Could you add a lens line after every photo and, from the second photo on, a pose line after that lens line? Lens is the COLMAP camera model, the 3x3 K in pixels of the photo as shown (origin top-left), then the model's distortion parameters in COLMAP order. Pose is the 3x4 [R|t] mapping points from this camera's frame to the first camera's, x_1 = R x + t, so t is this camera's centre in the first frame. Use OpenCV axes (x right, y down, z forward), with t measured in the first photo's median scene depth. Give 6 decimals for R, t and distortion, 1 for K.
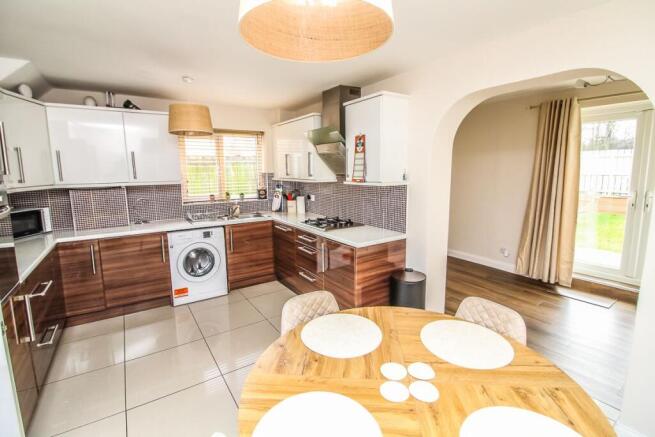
lens RADIAL K [[305.5, 0, 330.1], [0, 305.5, 213.7], [0, 0, 1]] dist [-0.020252, -0.003336]
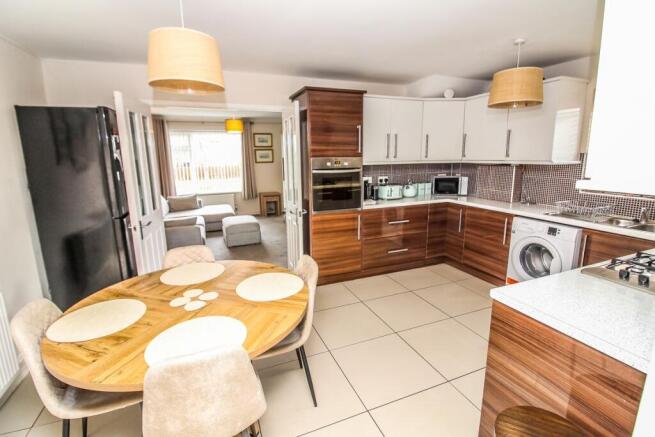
lens RADIAL K [[305.5, 0, 329.5], [0, 305.5, 211.9], [0, 0, 1]] dist [-0.020252, -0.003336]
pose [[-0.221641, 0.187345, -0.956962, 0.545459], [-0.124746, 0.967860, 0.218371, -0.092935], [0.967116, 0.167777, -0.191147, 0.703786]]
